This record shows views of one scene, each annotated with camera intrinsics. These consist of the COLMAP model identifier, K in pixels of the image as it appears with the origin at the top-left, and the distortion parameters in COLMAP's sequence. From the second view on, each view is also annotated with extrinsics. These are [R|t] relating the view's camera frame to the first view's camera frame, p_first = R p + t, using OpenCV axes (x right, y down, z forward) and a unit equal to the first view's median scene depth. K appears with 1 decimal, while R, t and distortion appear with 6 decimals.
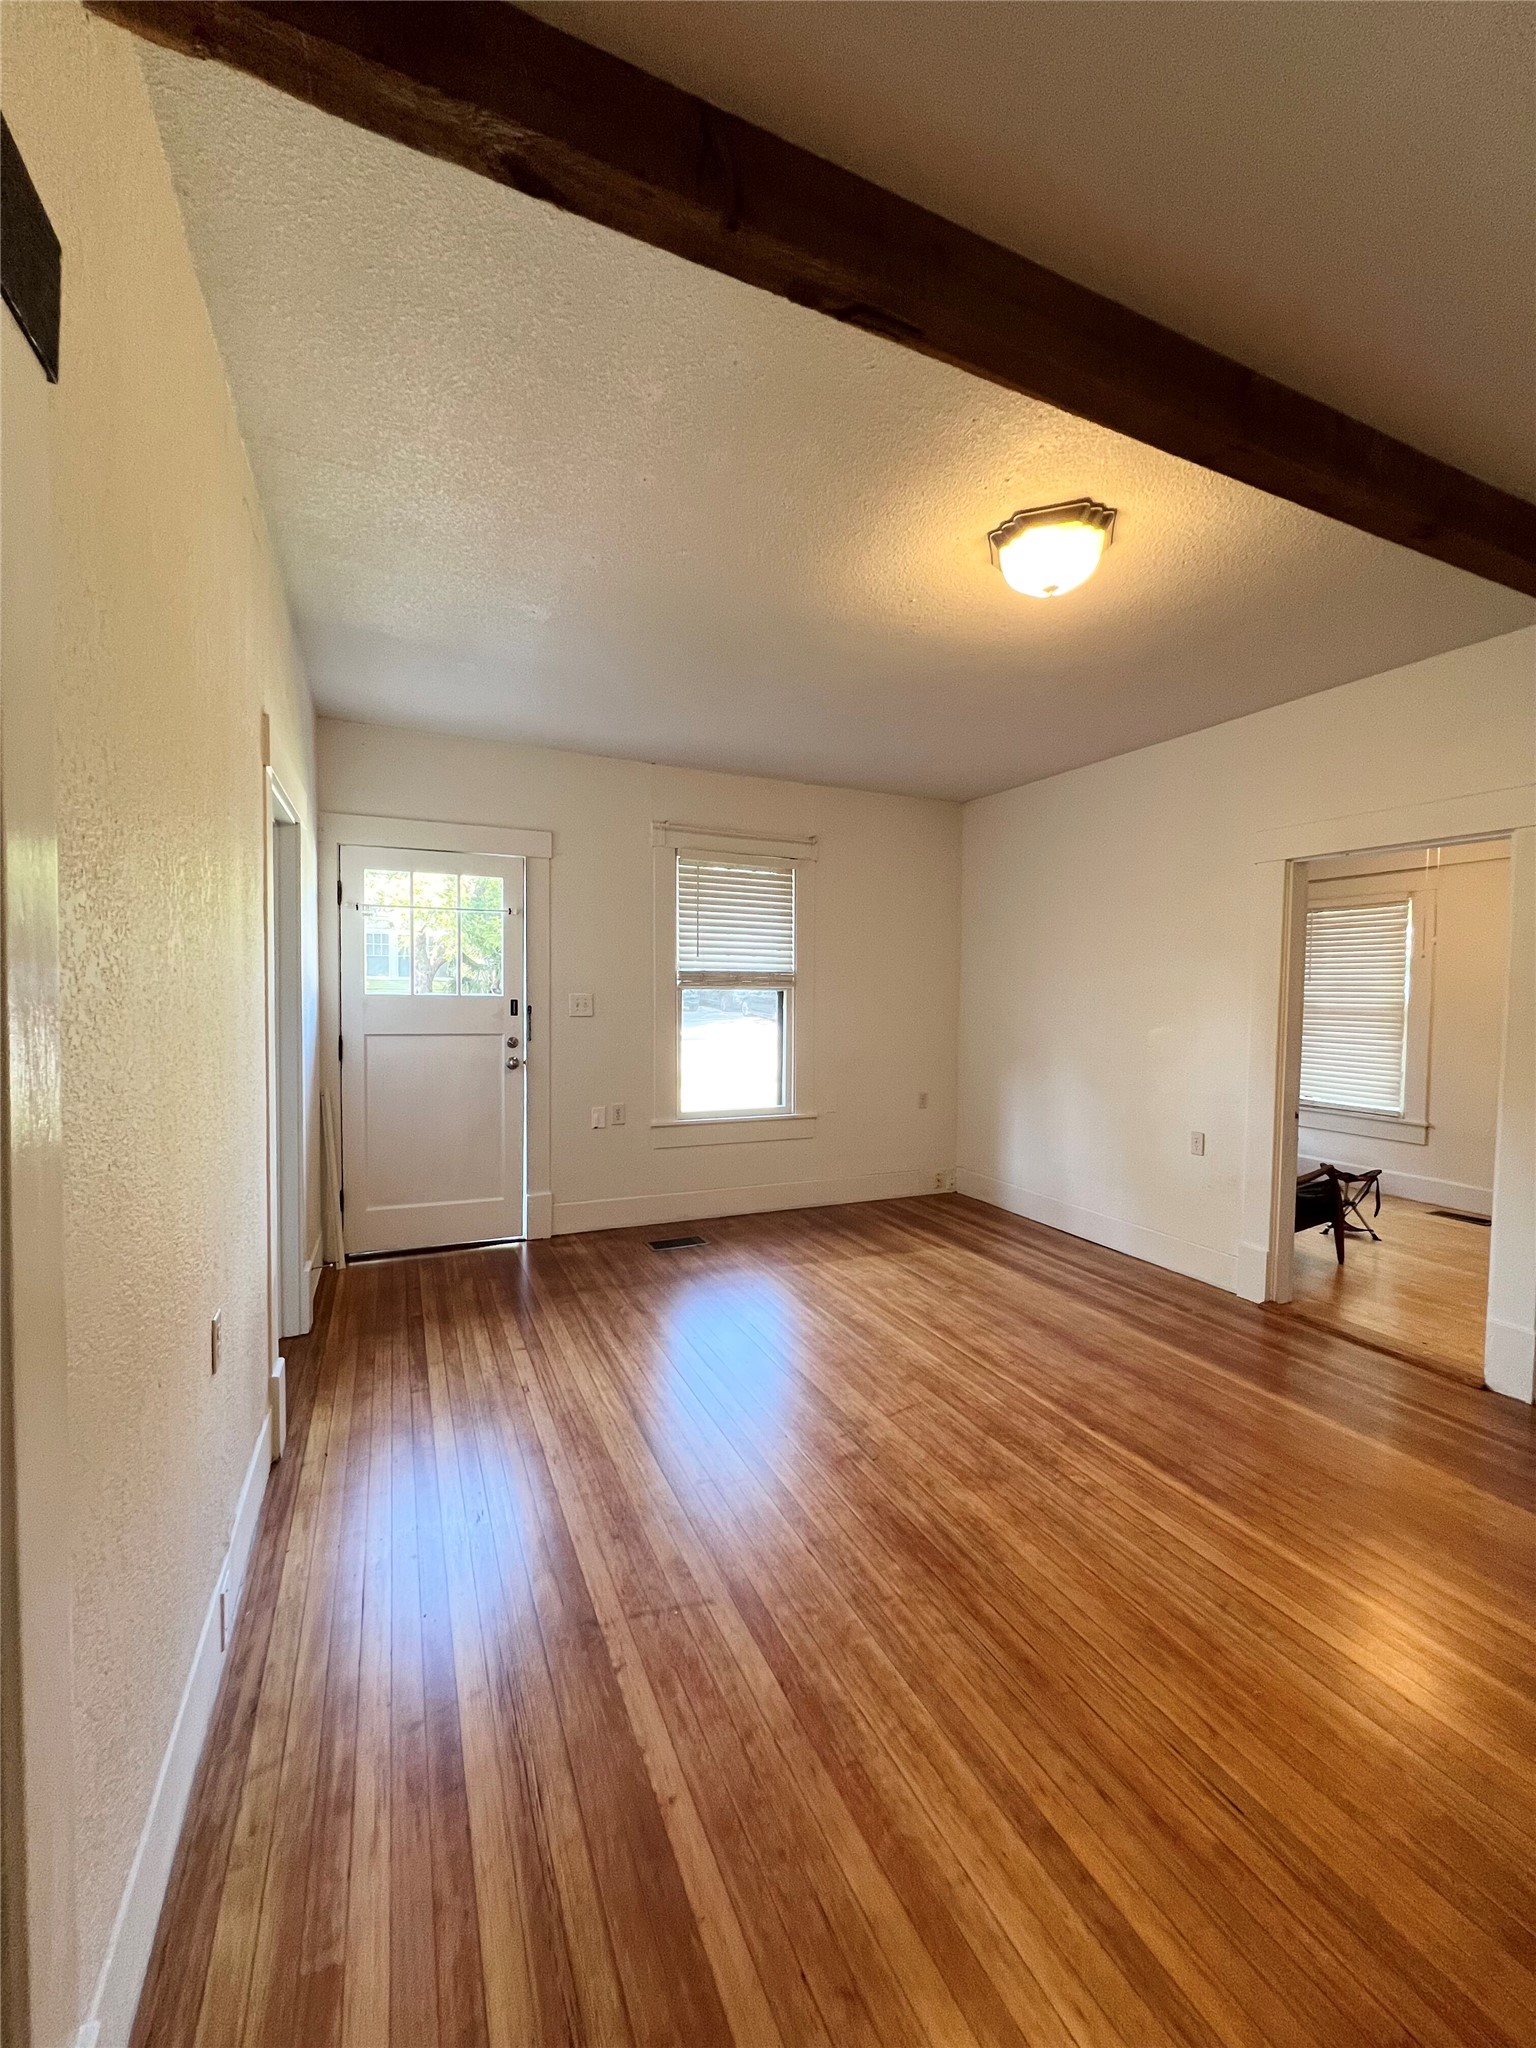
lens RADIAL K [[826.4, 0, 764.7], [0, 826.4, 1024.7], [0, 0, 1]] dist [0.000602, 0.000347]
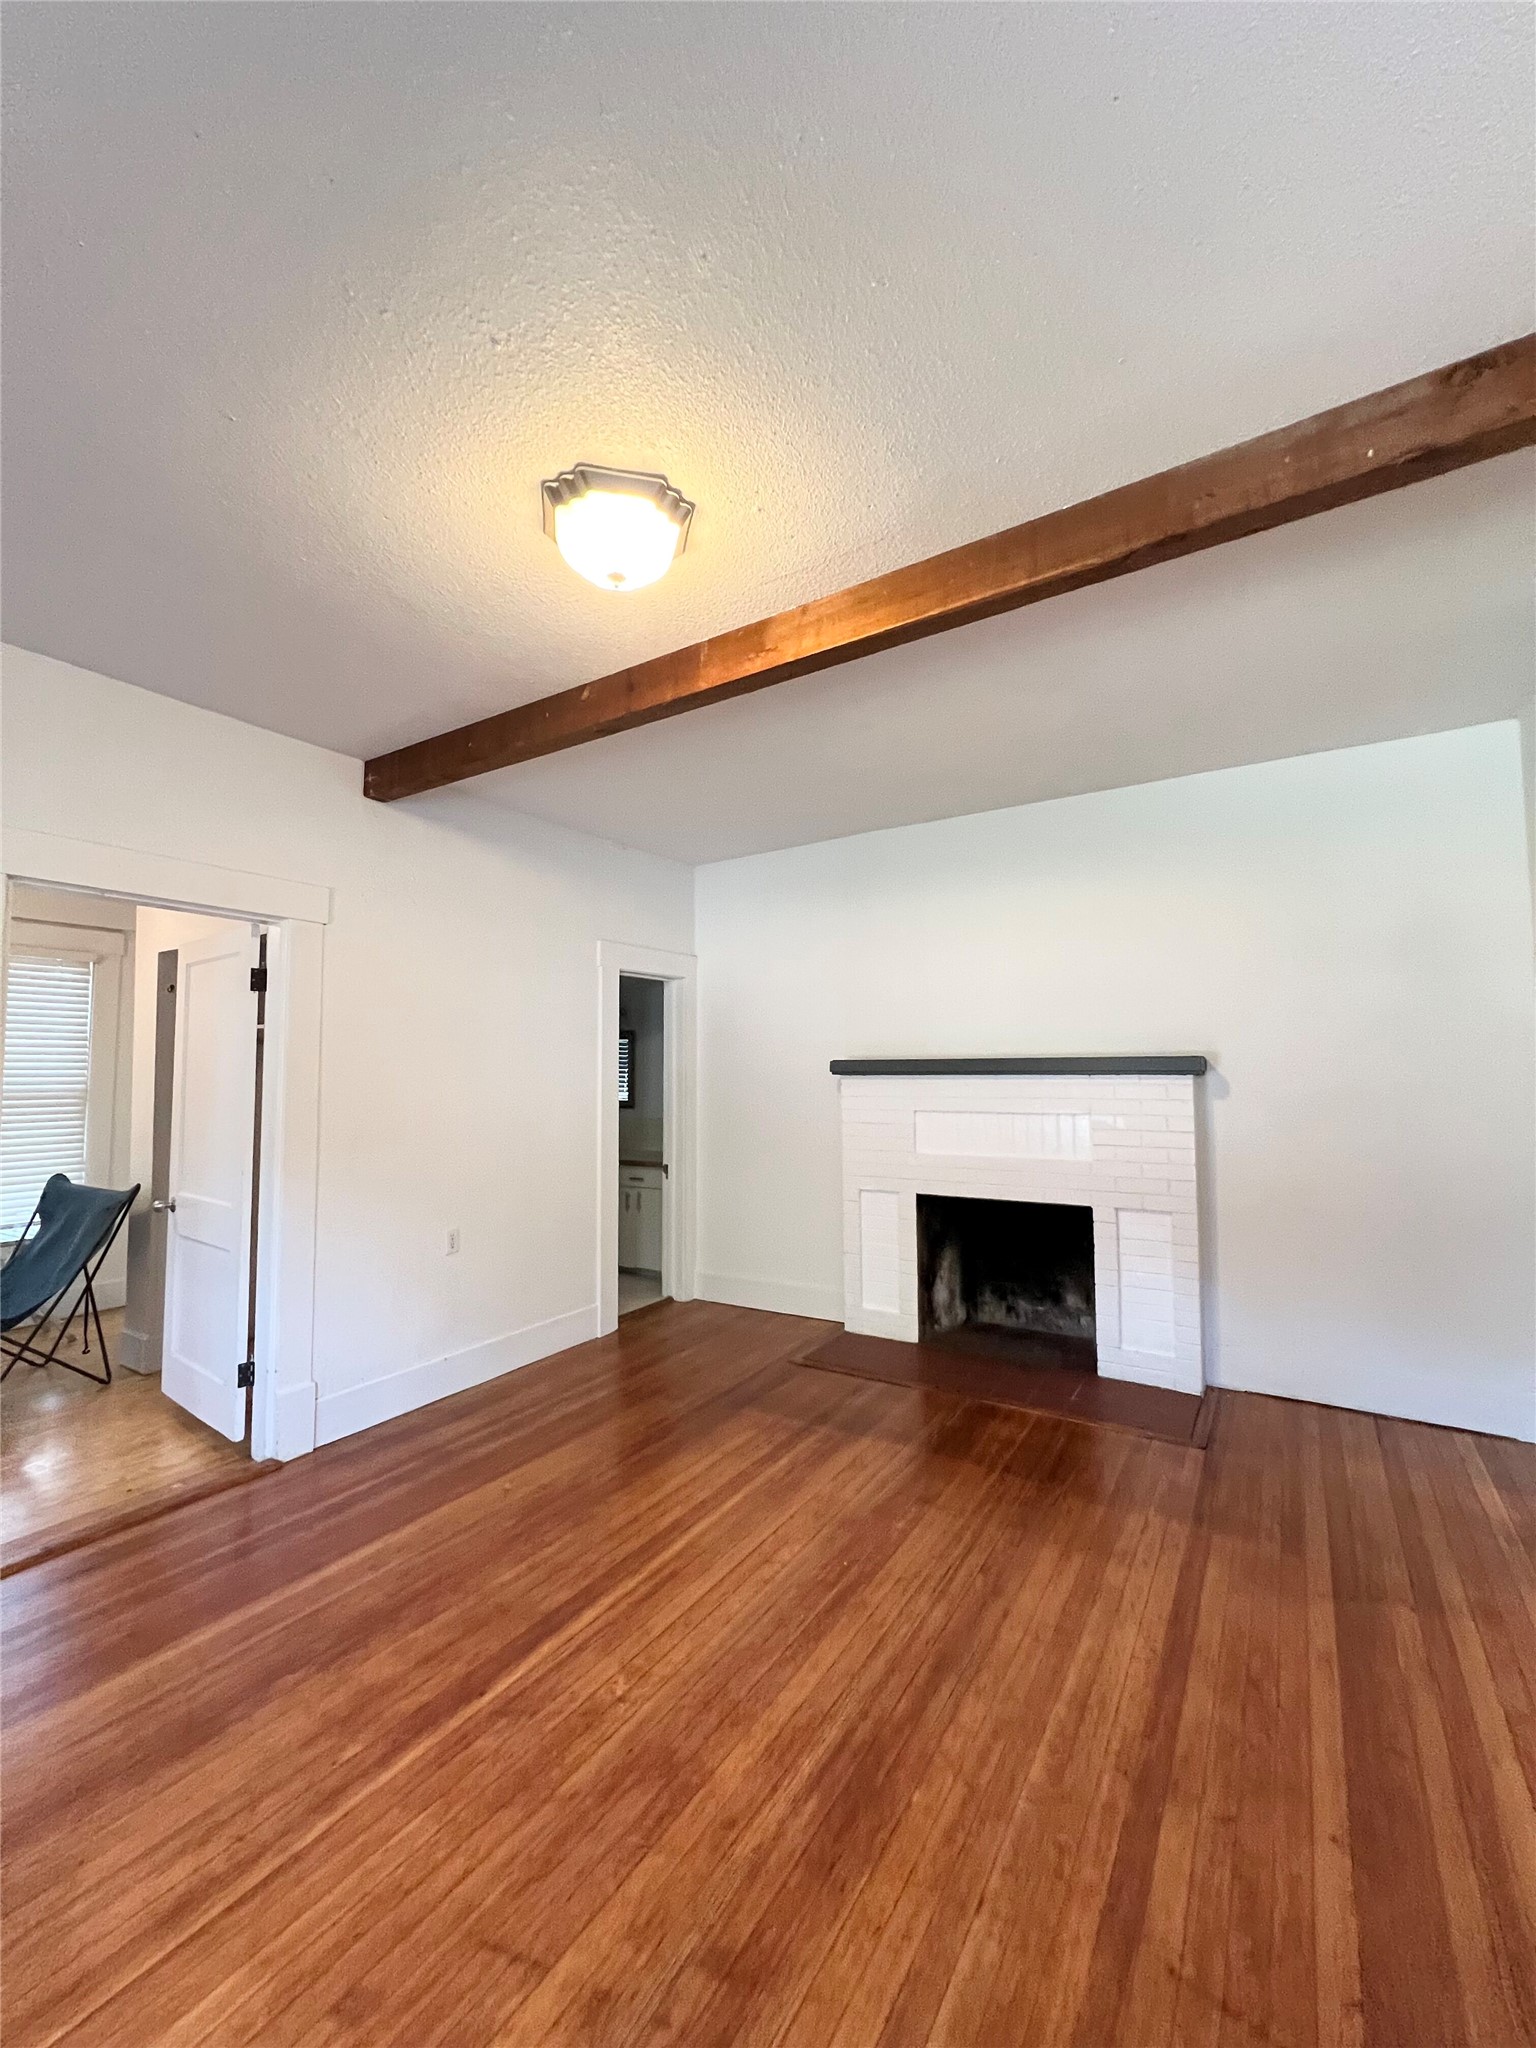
lens RADIAL K [[826.4, 0, 764.7], [0, 826.4, 1024.7], [0, 0, 1]] dist [0.000602, 0.000347]
pose [[-0.541490, 0.039186, 0.839793, -0.396966], [0.035299, 0.999092, -0.023859, -0.063105], [-0.839966, 0.016725, -0.542382, 1.332817]]
